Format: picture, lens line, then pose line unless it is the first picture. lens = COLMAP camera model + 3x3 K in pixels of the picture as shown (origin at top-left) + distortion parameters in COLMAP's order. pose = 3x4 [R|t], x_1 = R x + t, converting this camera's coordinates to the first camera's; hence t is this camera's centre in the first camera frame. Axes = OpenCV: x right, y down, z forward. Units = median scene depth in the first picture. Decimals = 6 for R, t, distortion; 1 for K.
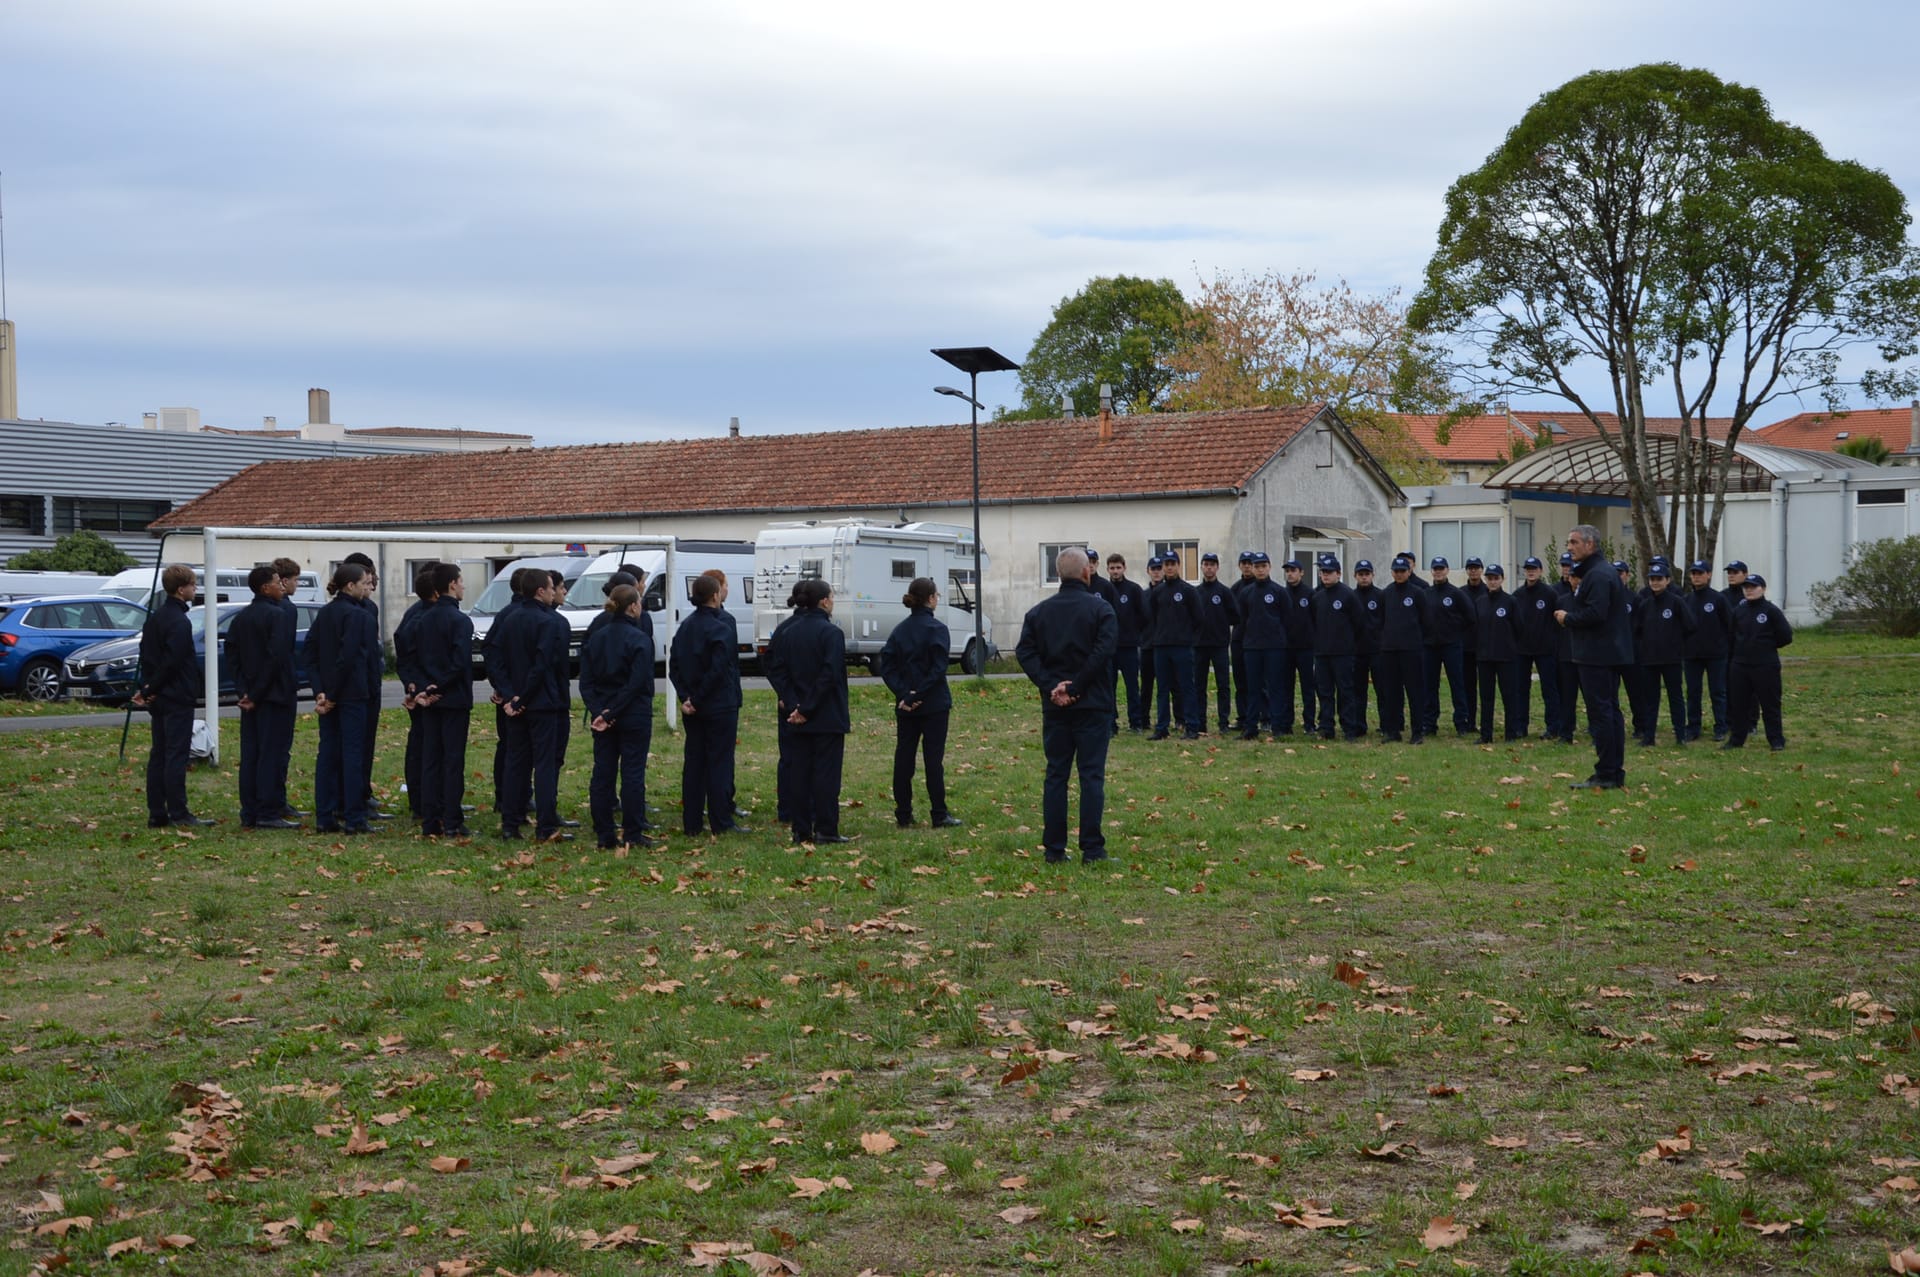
lens RADIAL K [[2032.8, 0, 958.6], [0, 2032.8, 667.9], [0, 0, 1]] dist [-0.066892, 0.259269]
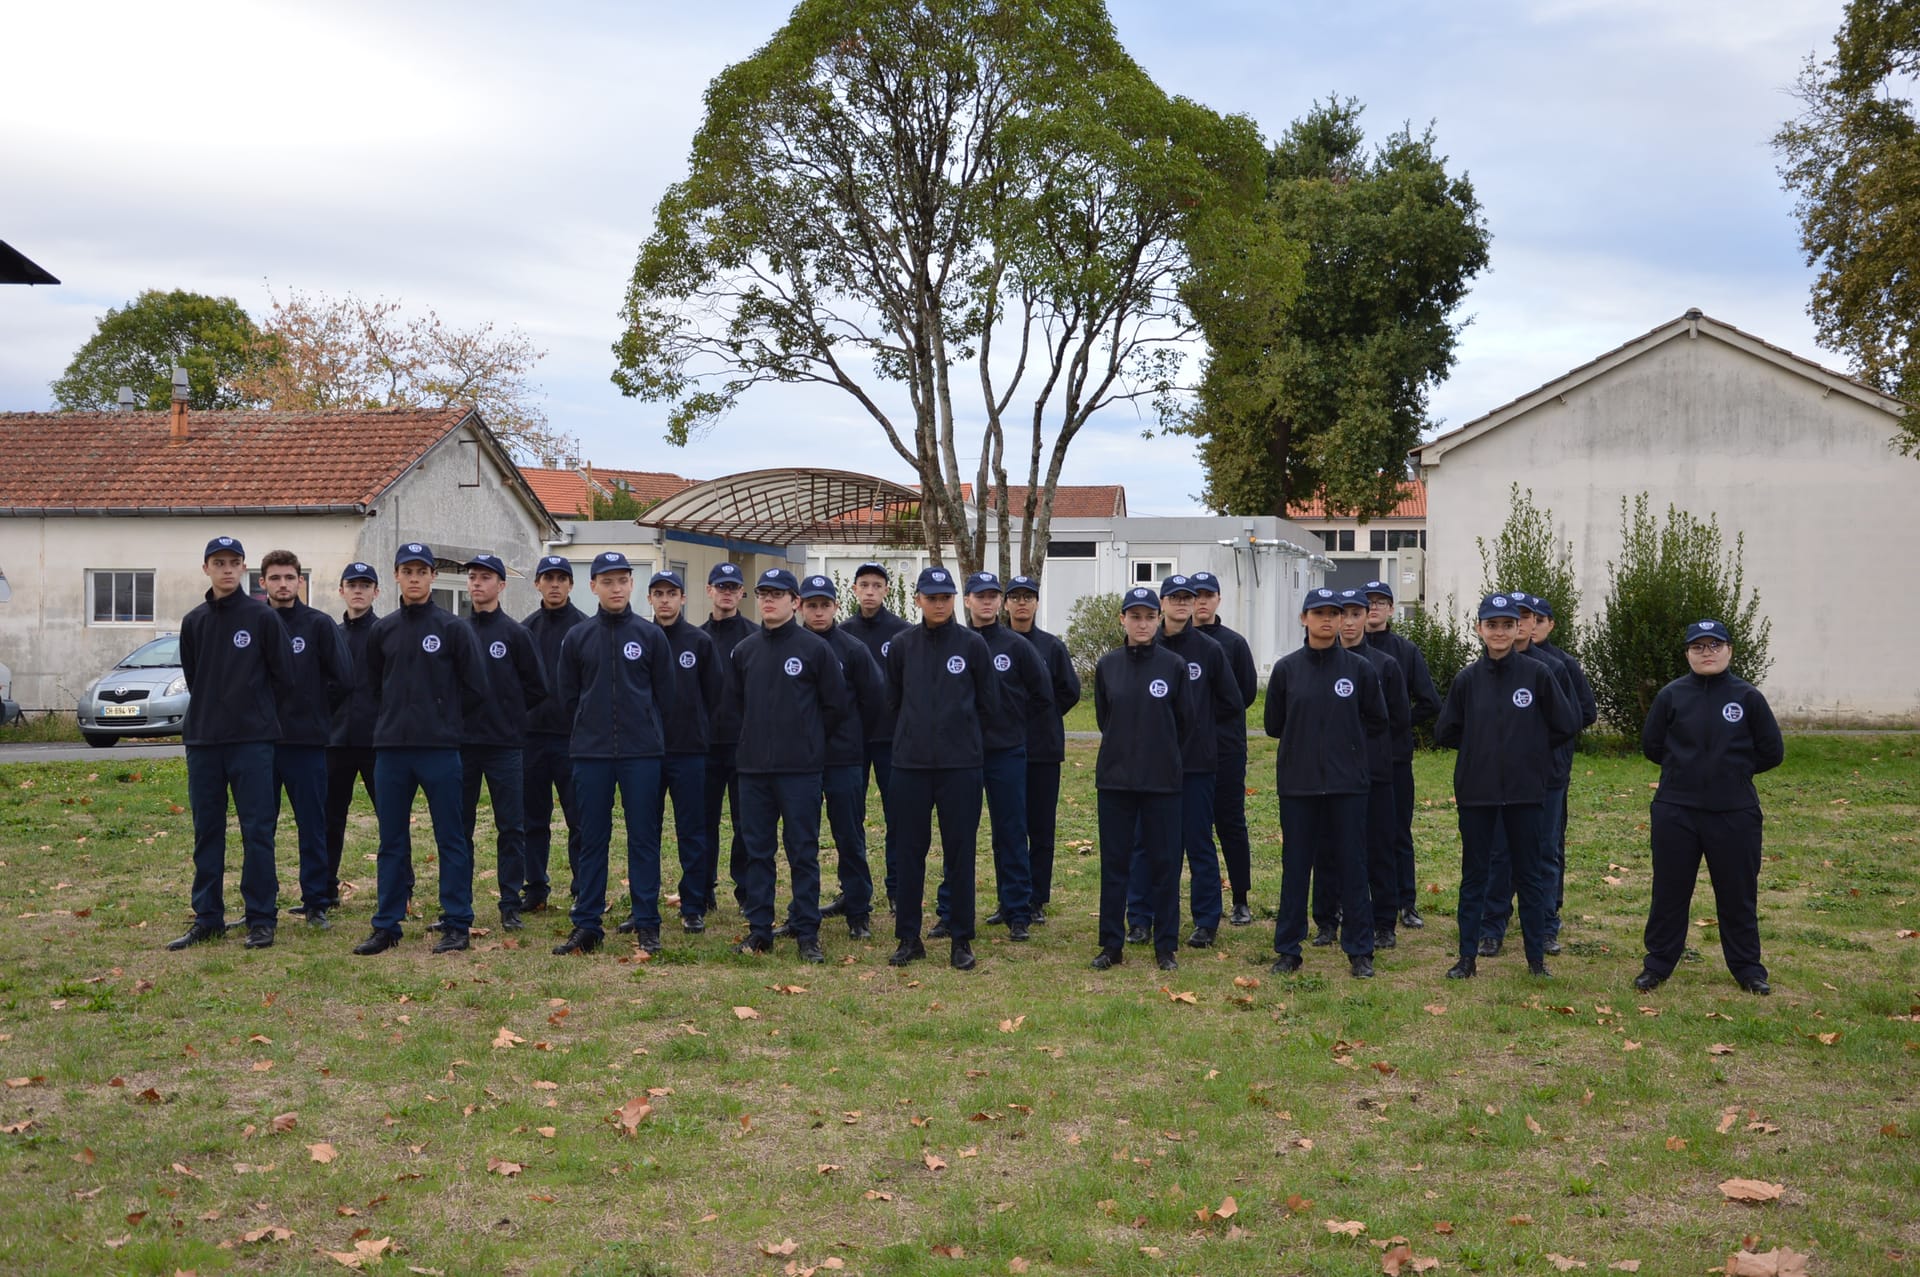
lens RADIAL K [[2053.4, 0, 815.4], [0, 2053.4, 645.1], [0, 0, 1]] dist [0.098036, 0.171972]
pose [[0.928097, 0.020257, 0.371787, 0.004350], [-0.006871, 0.999281, -0.037294, -0.005921], [-0.372275, 0.032058, 0.927569, 0.179525]]
